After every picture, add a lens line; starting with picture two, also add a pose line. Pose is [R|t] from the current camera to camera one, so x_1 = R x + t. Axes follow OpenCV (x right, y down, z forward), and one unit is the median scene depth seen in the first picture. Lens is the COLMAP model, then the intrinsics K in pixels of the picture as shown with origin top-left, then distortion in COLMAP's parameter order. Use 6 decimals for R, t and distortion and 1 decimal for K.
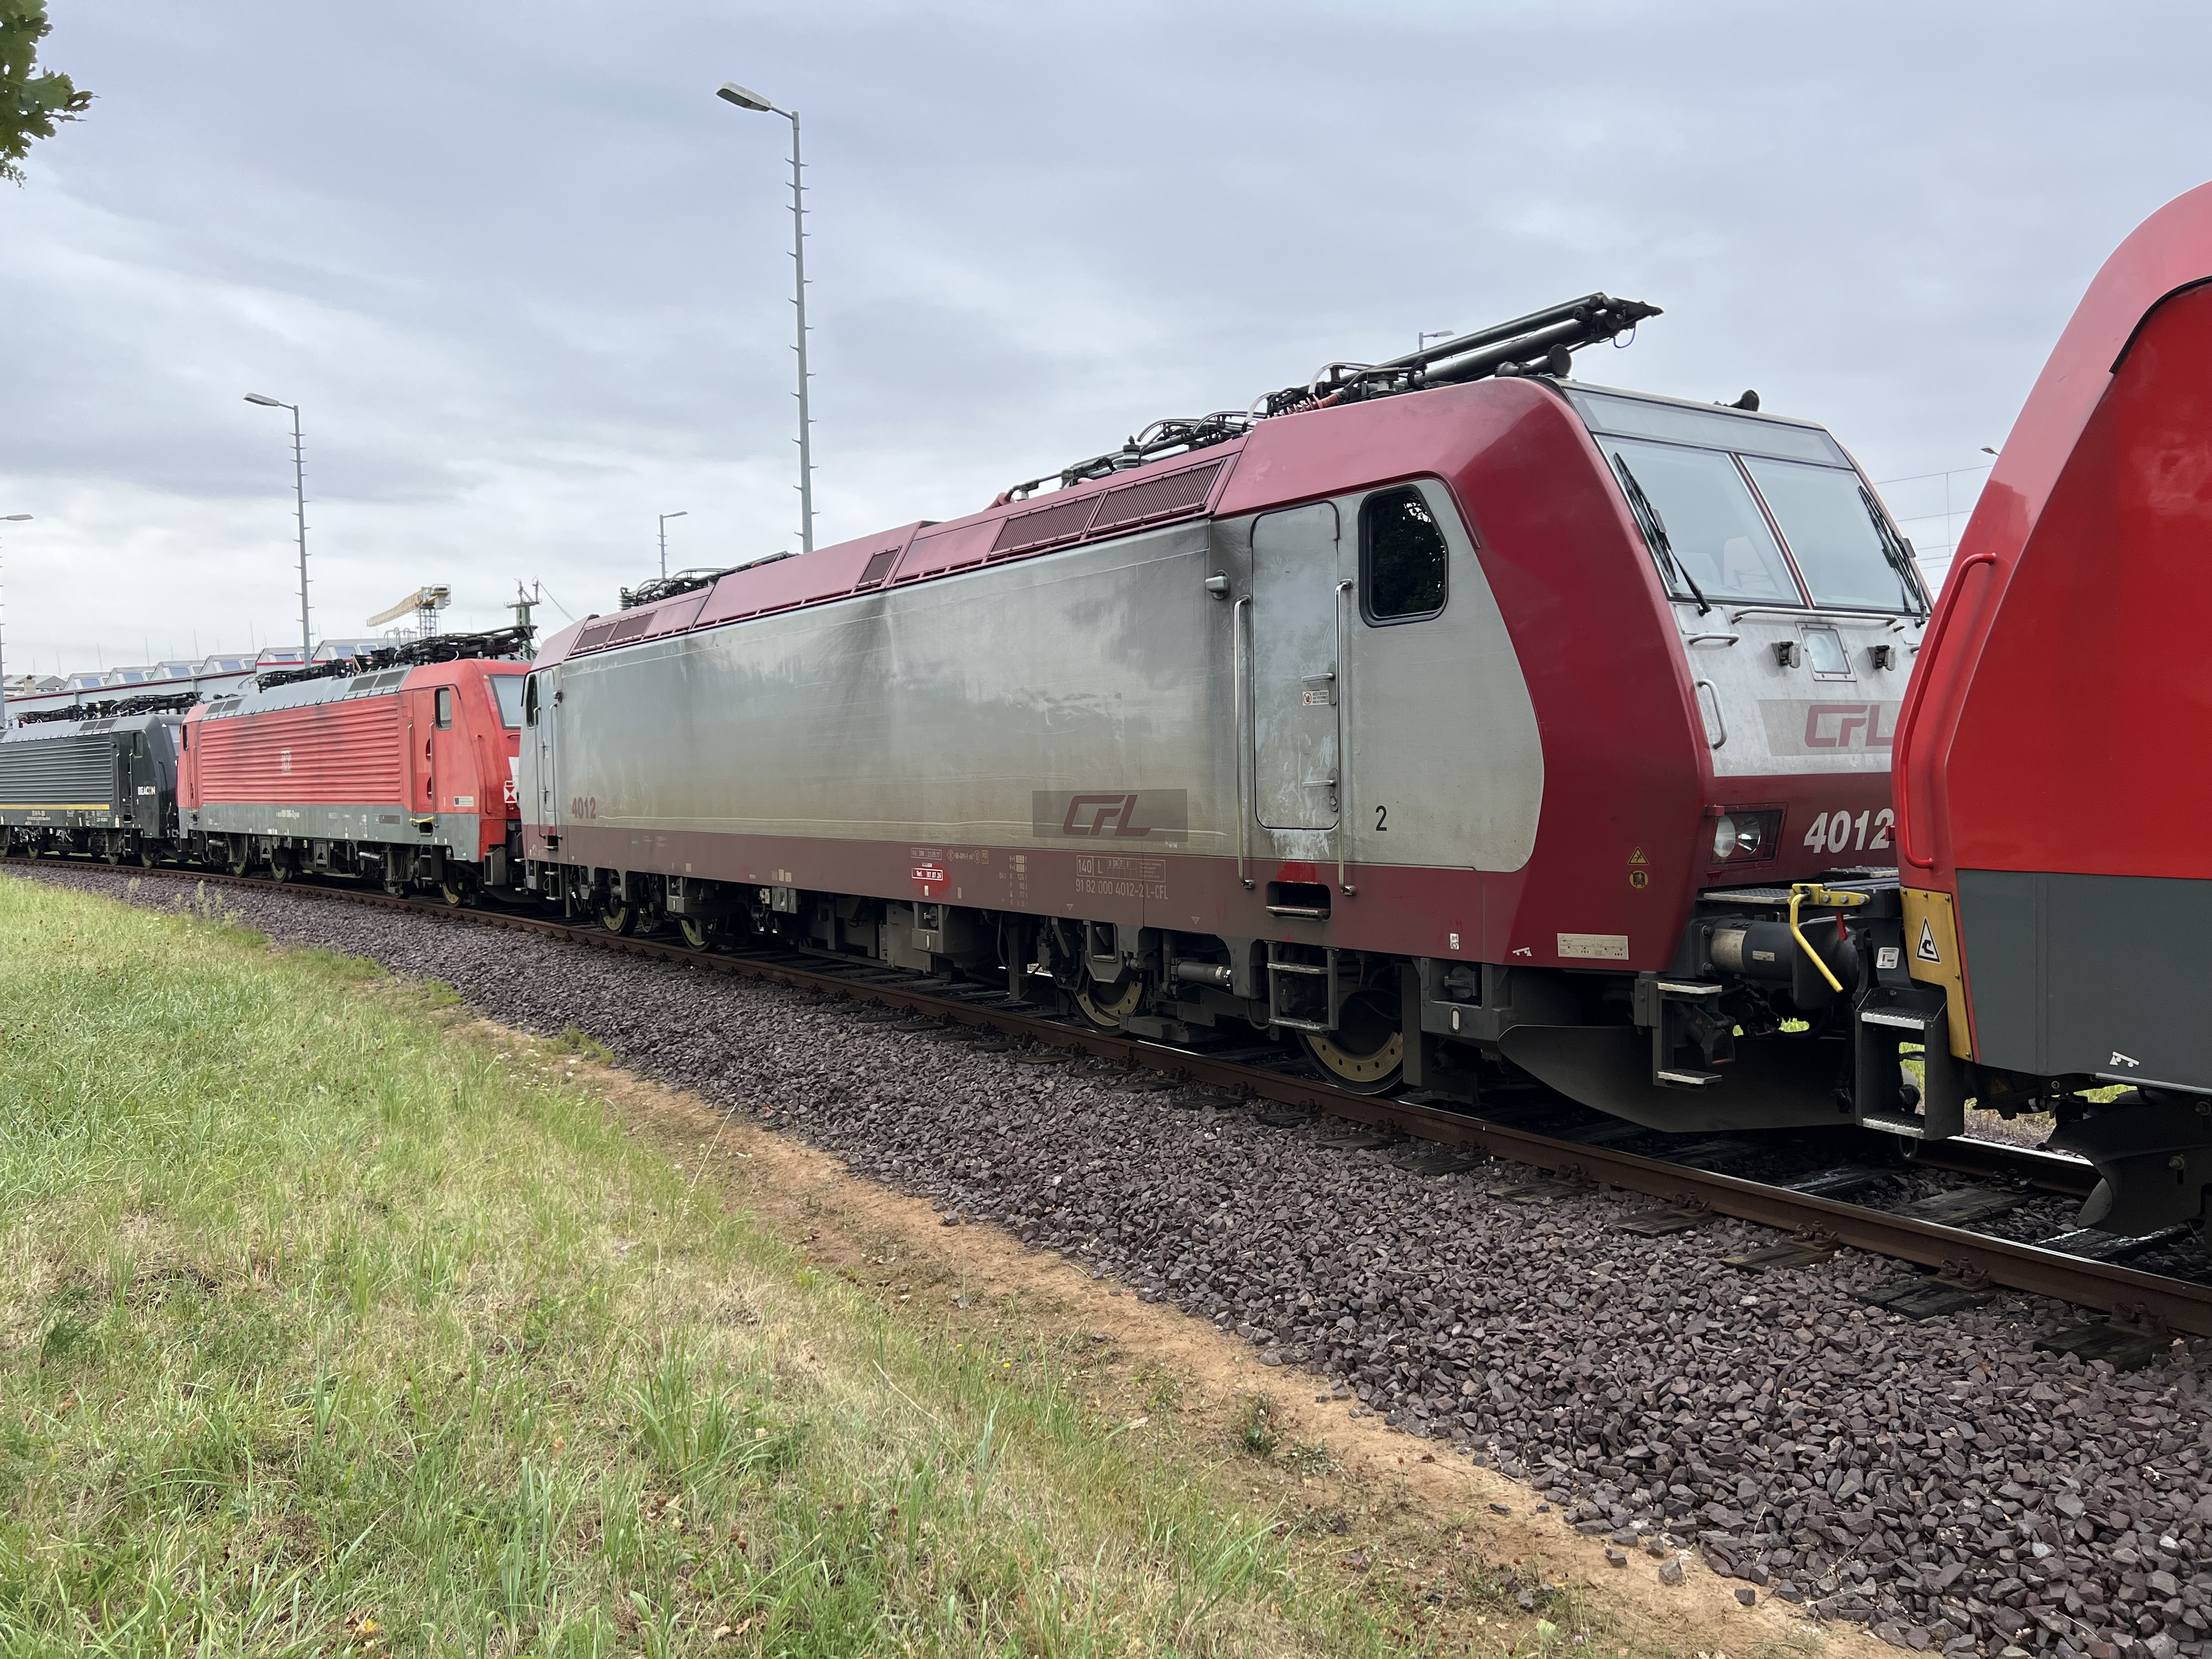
lens RADIAL K [[1683.7, 0, 1097.3], [0, 1683.7, 841.0], [0, 0, 1]] dist [0.202747, -0.572808]
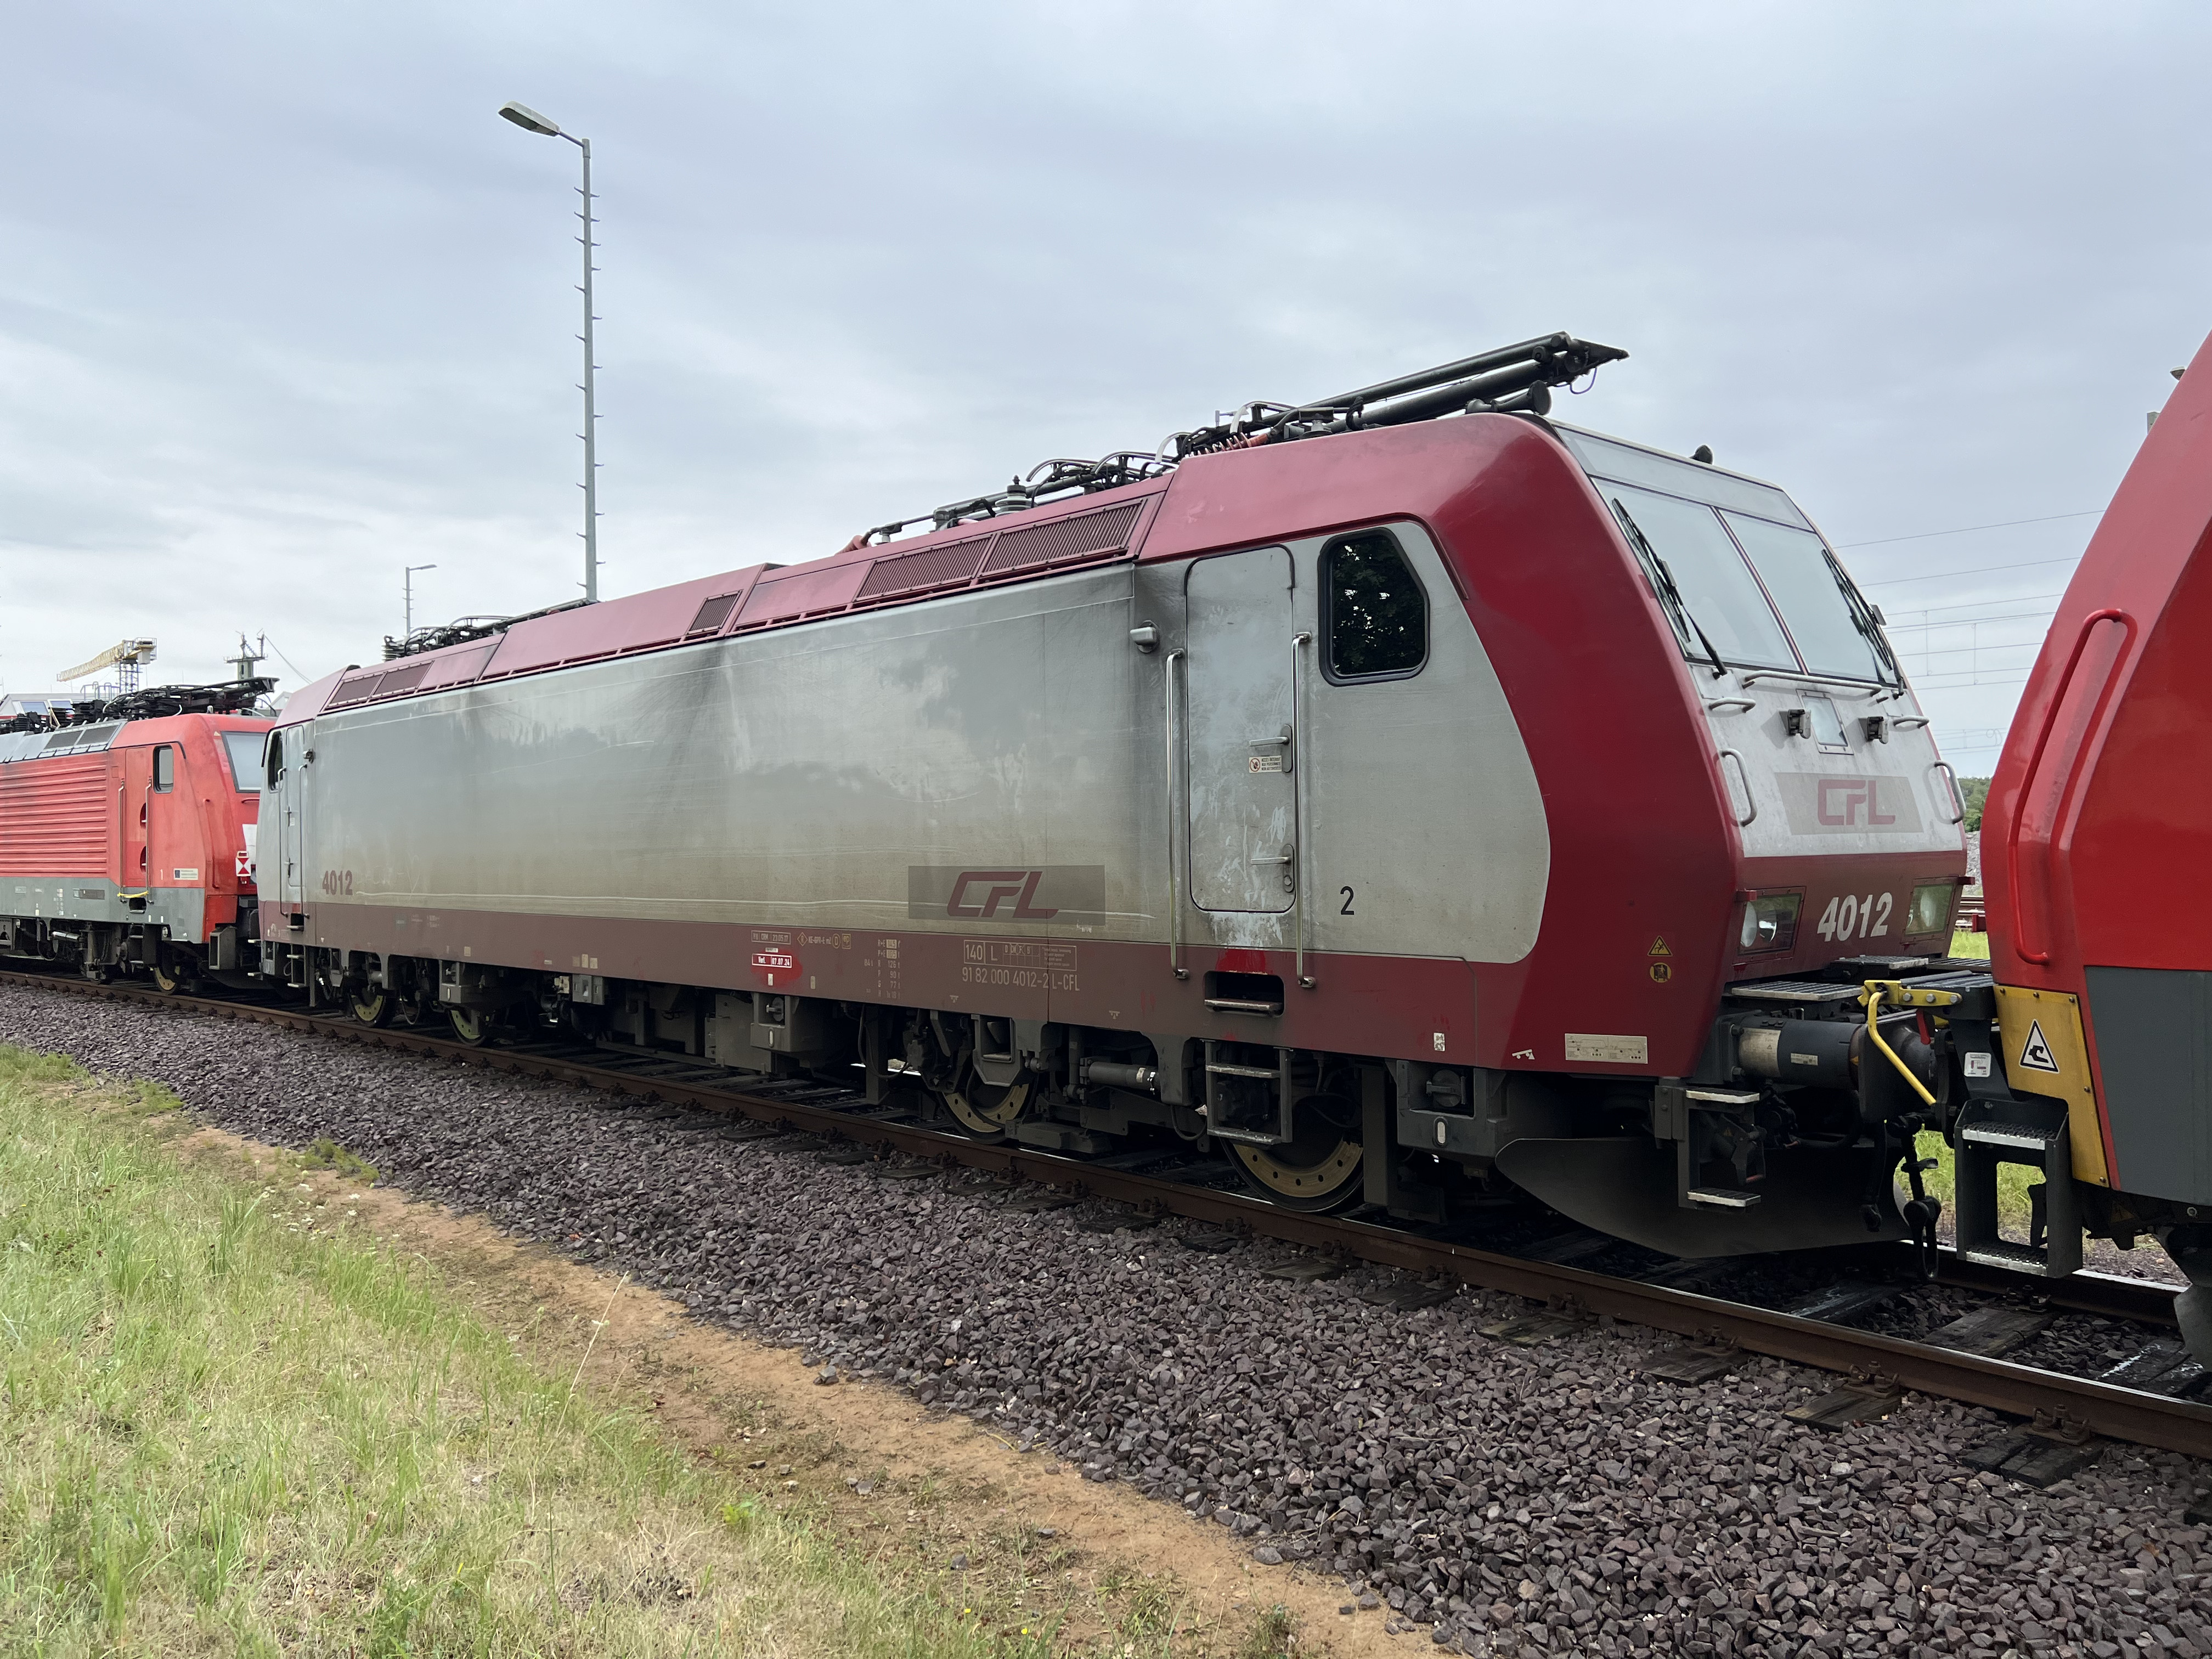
lens RADIAL K [[1614.3, 0, 1062.4], [0, 1614.3, 822.3], [0, 0, 1]] dist [0.077770, -0.107122]
pose [[0.987556, 0.008152, 0.157058, -0.100596], [0.000237, 0.998577, -0.053322, -0.008431], [-0.157269, 0.052696, 0.986149, 0.172586]]
